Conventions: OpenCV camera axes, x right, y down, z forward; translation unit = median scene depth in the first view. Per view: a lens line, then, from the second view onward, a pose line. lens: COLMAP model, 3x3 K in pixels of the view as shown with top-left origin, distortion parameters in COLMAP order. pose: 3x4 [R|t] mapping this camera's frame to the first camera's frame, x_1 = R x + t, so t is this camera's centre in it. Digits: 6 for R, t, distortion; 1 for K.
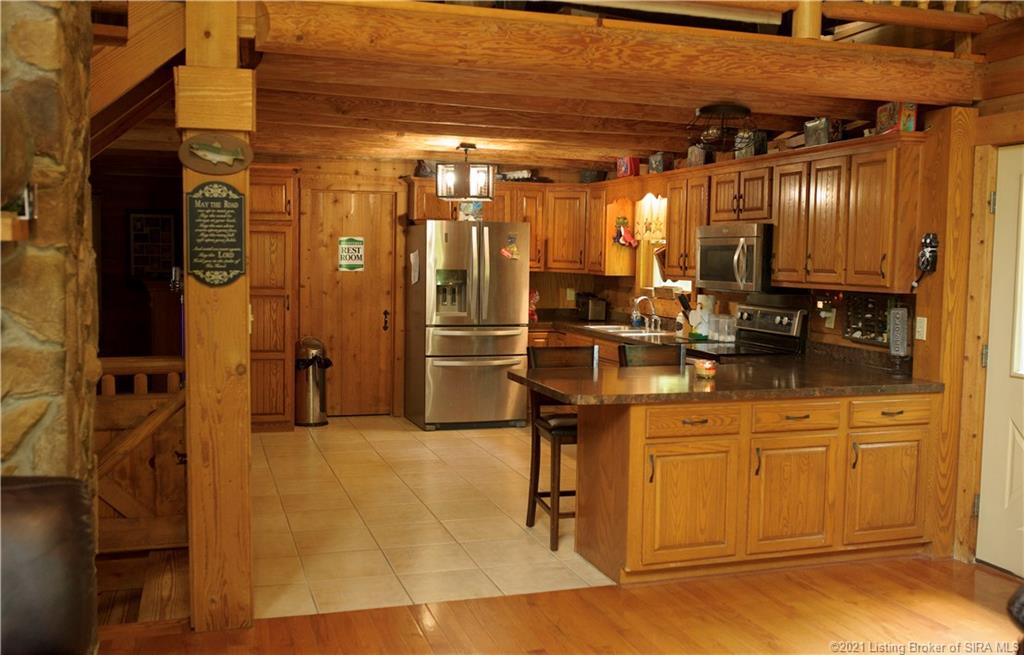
lens RADIAL K [[1012.4, 0, 512.0], [0, 1012.4, 327.5], [0, 0, 1]] dist [-0.061109, 0.010813]
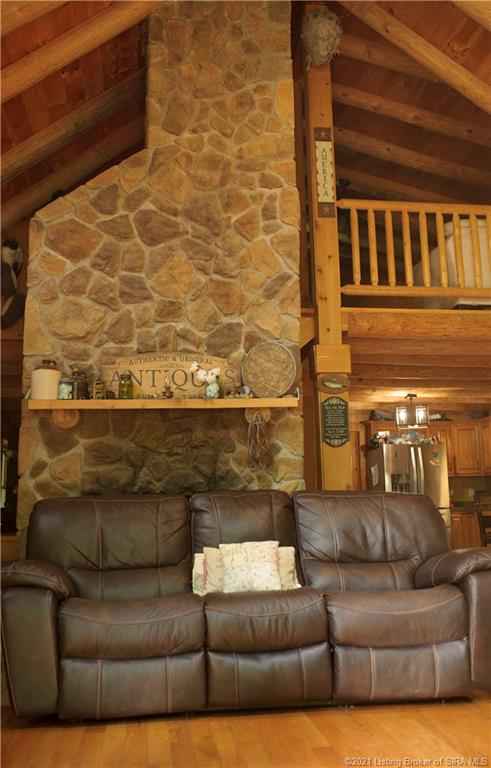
lens RADIAL K [[759.3, 0, 245.5], [0, 759.3, 384.0], [0, 0, 1]] dist [-0.061109, 0.010813]
pose [[0.983612, -0.064415, -0.168396, -0.112166], [0.022333, 0.970336, -0.240725, 0.111663], [0.178907, 0.233020, 0.955873, -0.301446]]
